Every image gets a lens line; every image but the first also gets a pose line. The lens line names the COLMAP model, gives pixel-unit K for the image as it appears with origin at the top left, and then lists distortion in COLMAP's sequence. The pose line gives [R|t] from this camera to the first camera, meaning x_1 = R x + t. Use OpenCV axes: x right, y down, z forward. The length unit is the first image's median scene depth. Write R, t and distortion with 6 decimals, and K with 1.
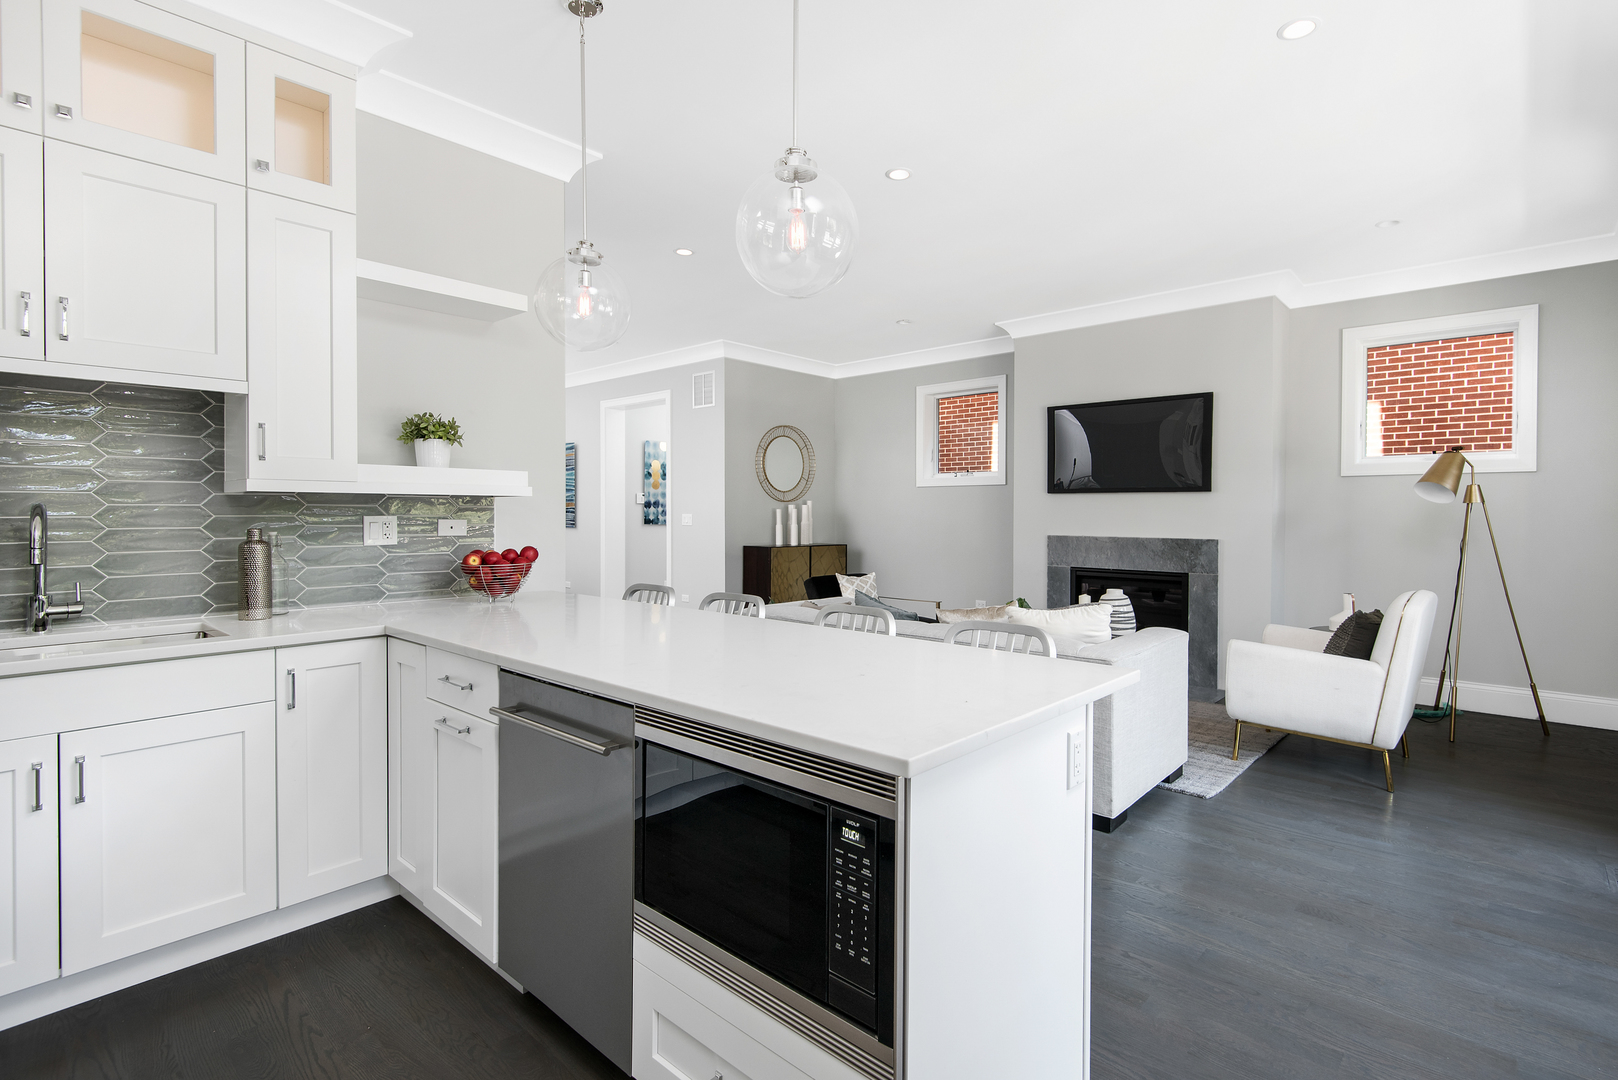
lens RADIAL K [[798.8, 0, 809.0], [0, 798.8, 540.0], [0, 0, 1]] dist [0.002089, 0.000448]
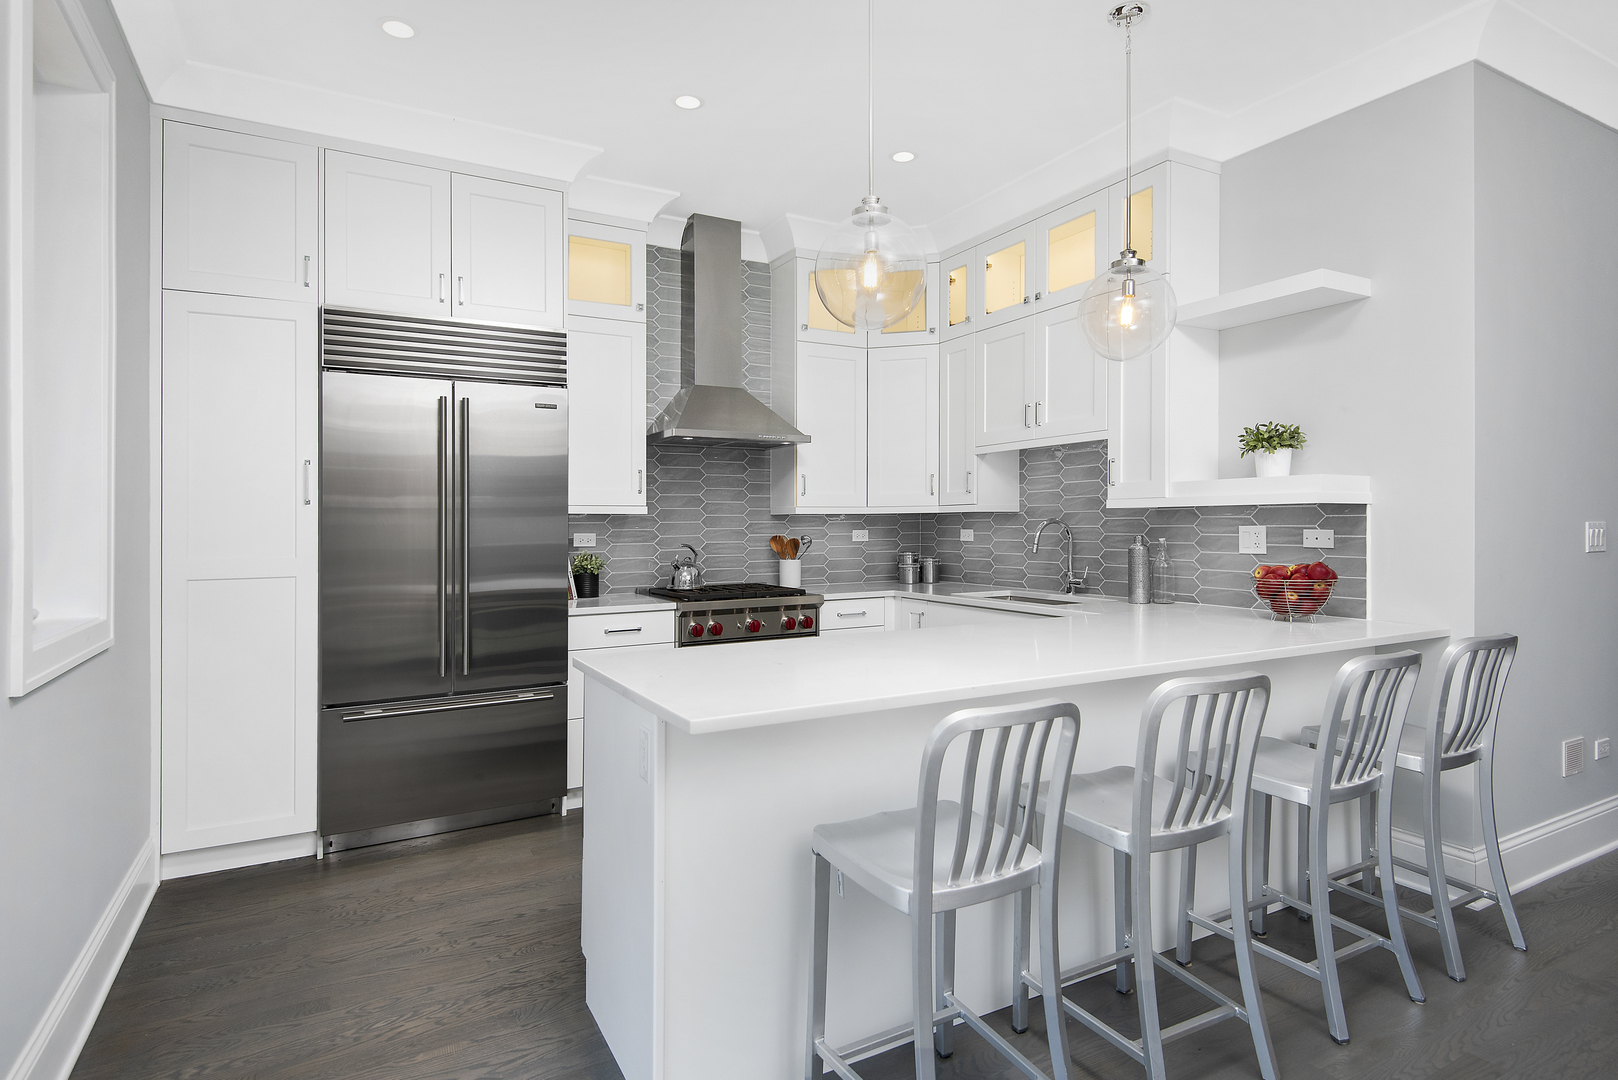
lens RADIAL K [[845.0, 0, 809.0], [0, 845.0, 540.0], [0, 0, 1]] dist [-0.000332, -0.000004]
pose [[-0.312440, 0.006535, -0.949915, 0.738137], [-0.031834, 0.999343, 0.017346, -0.012839], [0.949404, 0.035659, -0.312027, 0.832302]]
